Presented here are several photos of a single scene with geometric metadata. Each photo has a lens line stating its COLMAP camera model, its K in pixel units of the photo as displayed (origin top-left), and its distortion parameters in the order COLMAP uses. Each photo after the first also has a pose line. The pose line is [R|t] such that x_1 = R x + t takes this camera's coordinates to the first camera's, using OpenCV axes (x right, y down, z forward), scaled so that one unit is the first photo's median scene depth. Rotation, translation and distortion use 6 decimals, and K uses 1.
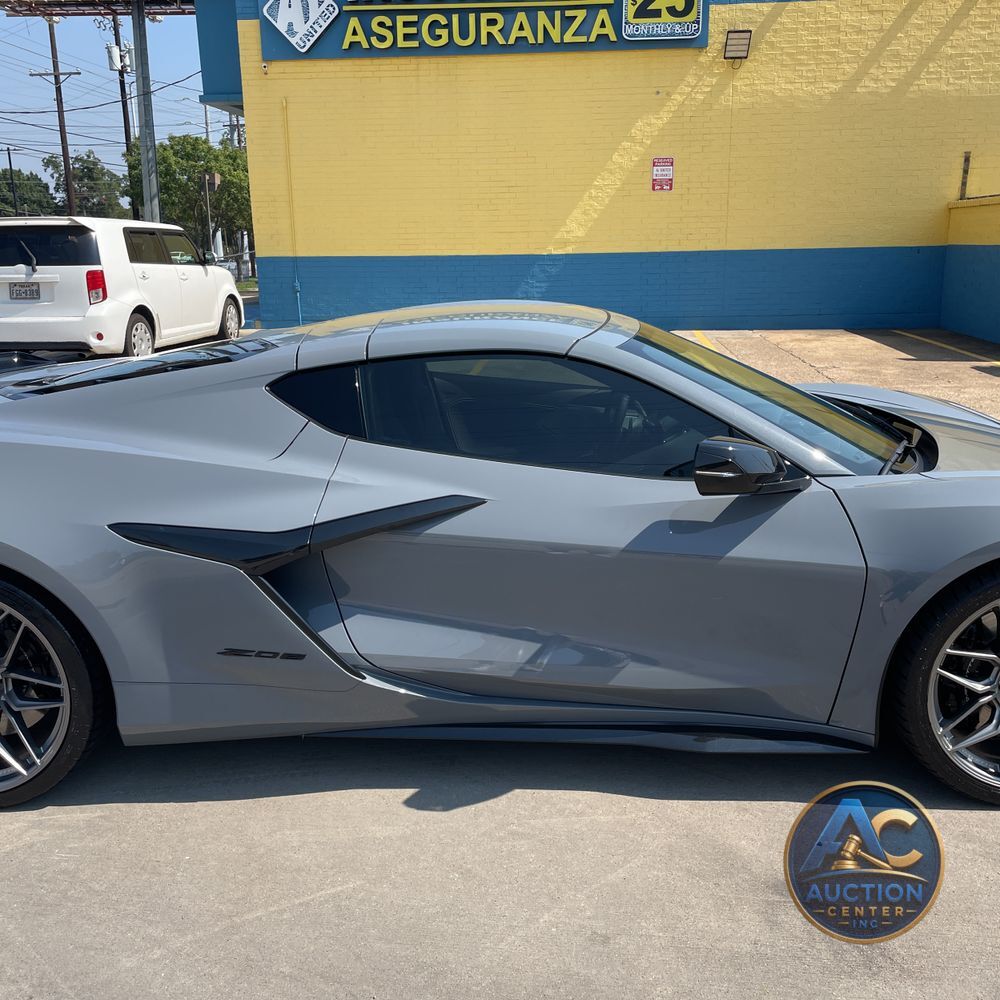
lens RADIAL K [[1012.4, 0, 502.6], [0, 1012.4, 489.2], [0, 0, 1]] dist [0.086200, -0.111344]
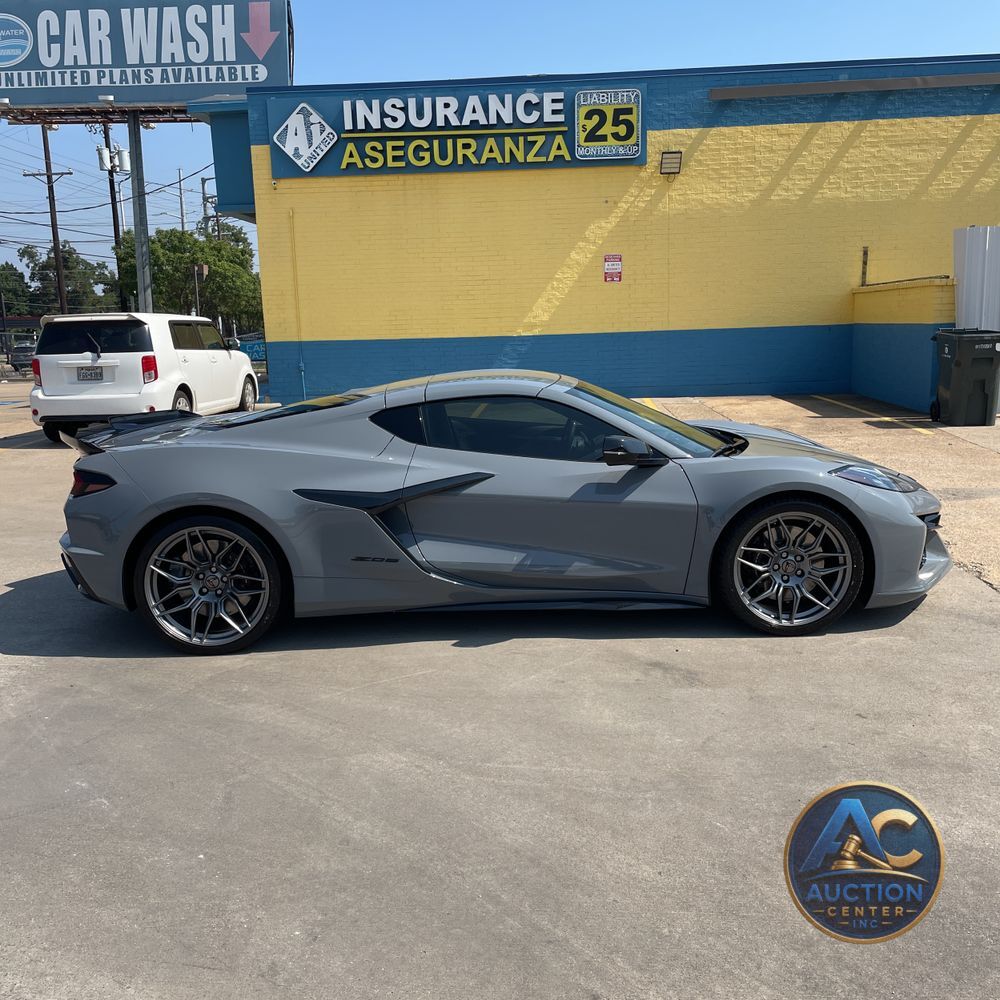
lens RADIAL K [[1012.4, 0, 502.6], [0, 1012.4, 489.2], [0, 0, 1]] dist [0.086200, -0.111344]
pose [[0.999391, -0.019838, 0.028697, -0.010597], [0.021924, 0.996995, -0.074297, 0.033410], [-0.027137, 0.074881, 0.996823, -0.159495]]
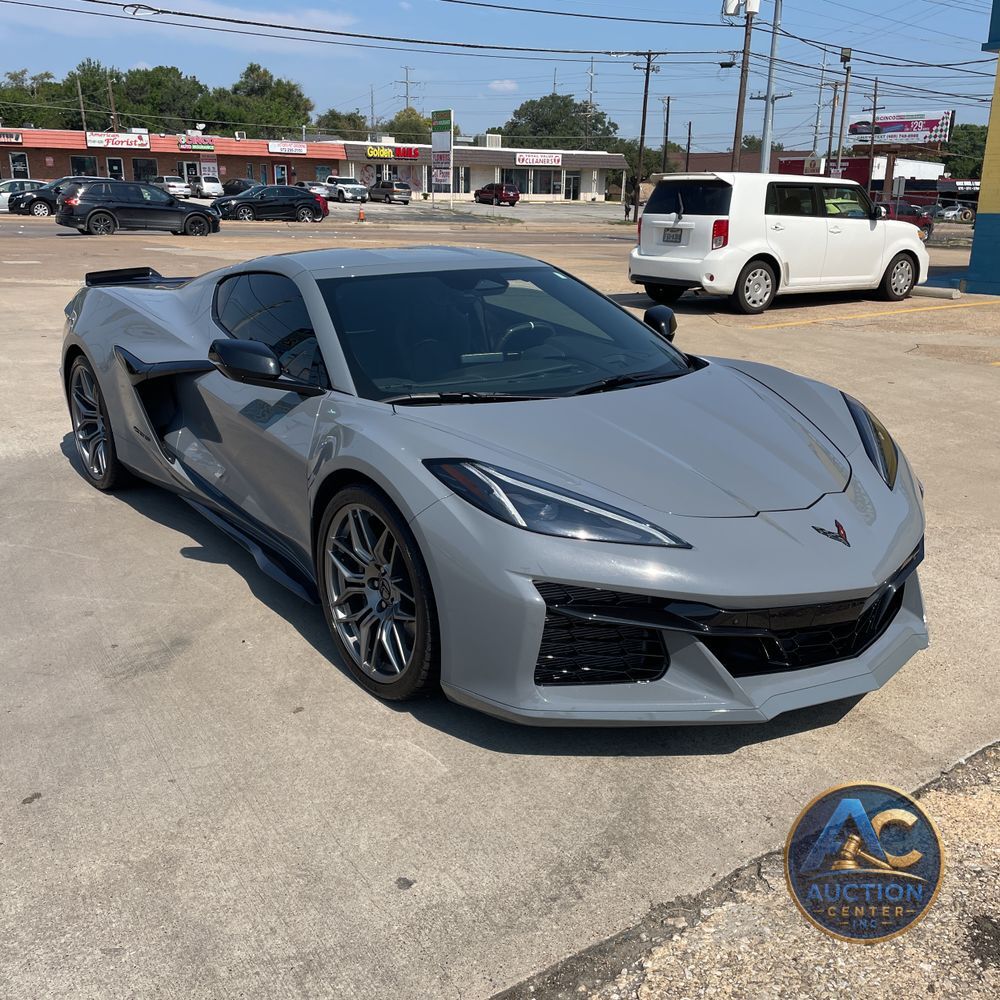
lens RADIAL K [[1012.4, 0, 502.6], [0, 1012.4, 489.2], [0, 0, 1]] dist [0.086200, -0.111344]
pose [[0.626365, 0.243146, -0.740640, 0.275857], [-0.209939, 0.967622, 0.140116, -0.022445], [0.750728, 0.067725, 0.657130, 0.062313]]
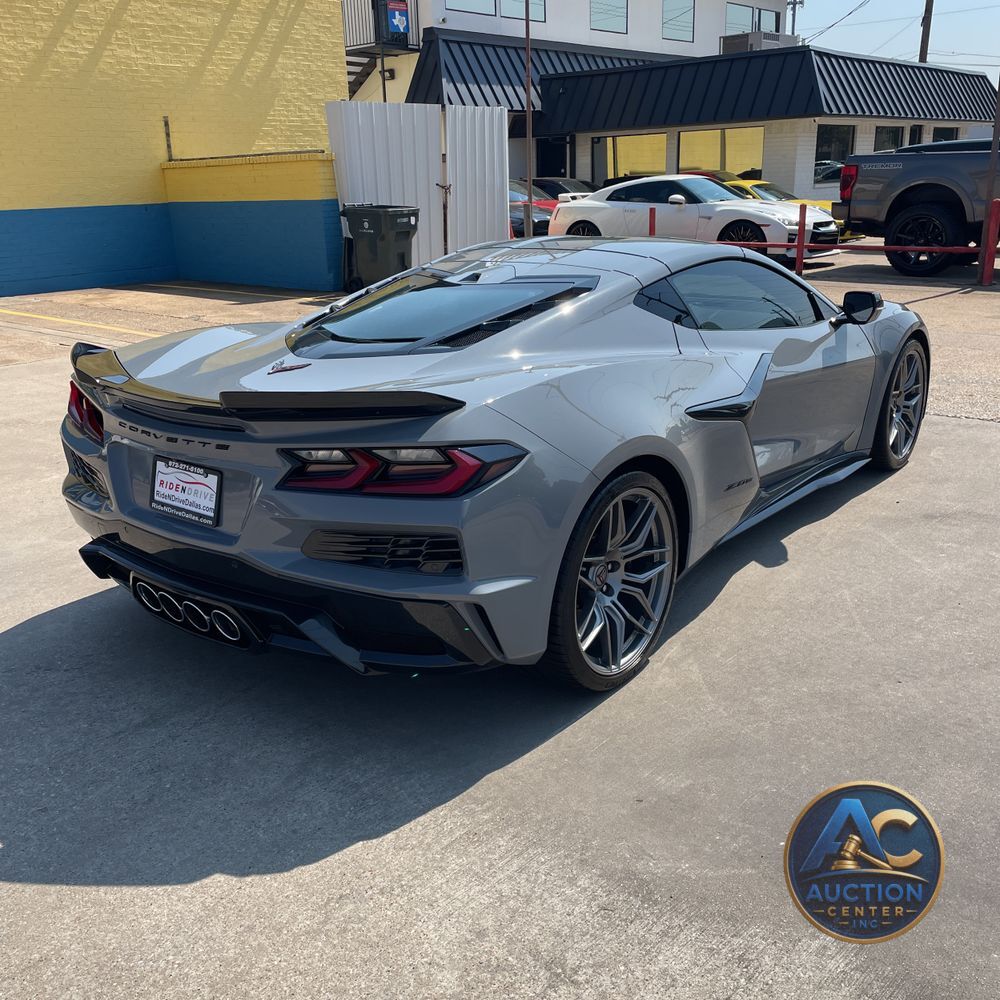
lens RADIAL K [[1012.4, 0, 502.6], [0, 1012.4, 489.2], [0, 0, 1]] dist [0.086200, -0.111344]
pose [[0.586925, -0.244212, 0.771932, -0.284410], [0.218185, 0.965861, 0.139672, -0.018168], [-0.779689, 0.086447, 0.620171, 0.073480]]
